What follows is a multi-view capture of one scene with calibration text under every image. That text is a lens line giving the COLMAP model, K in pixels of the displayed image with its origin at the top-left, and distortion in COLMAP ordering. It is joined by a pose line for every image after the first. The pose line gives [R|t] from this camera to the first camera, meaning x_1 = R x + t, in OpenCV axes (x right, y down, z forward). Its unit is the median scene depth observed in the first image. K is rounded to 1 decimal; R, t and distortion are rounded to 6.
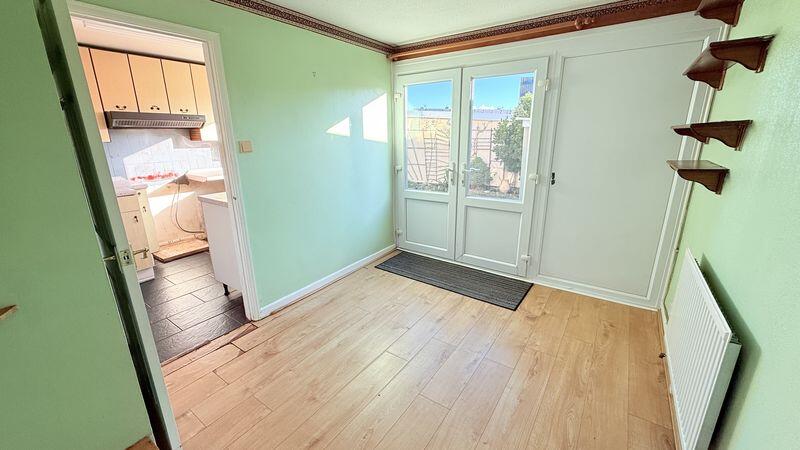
lens RADIAL K [[324.0, 0, 401.5], [0, 324.0, 224.5], [0, 0, 1]] dist [0.000603, 0.000265]
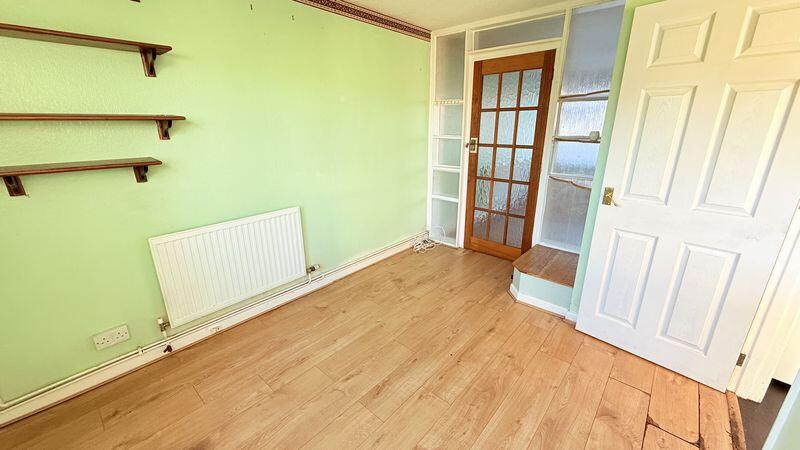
lens RADIAL K [[324.0, 0, 398.4], [0, 324.0, 224.0], [0, 0, 1]] dist [0.000603, 0.000265]
pose [[-0.991504, -0.024234, 0.127799, -0.006685], [0.050510, 0.833661, 0.549962, -0.189052], [-0.119869, 0.551745, -0.825354, 0.668728]]
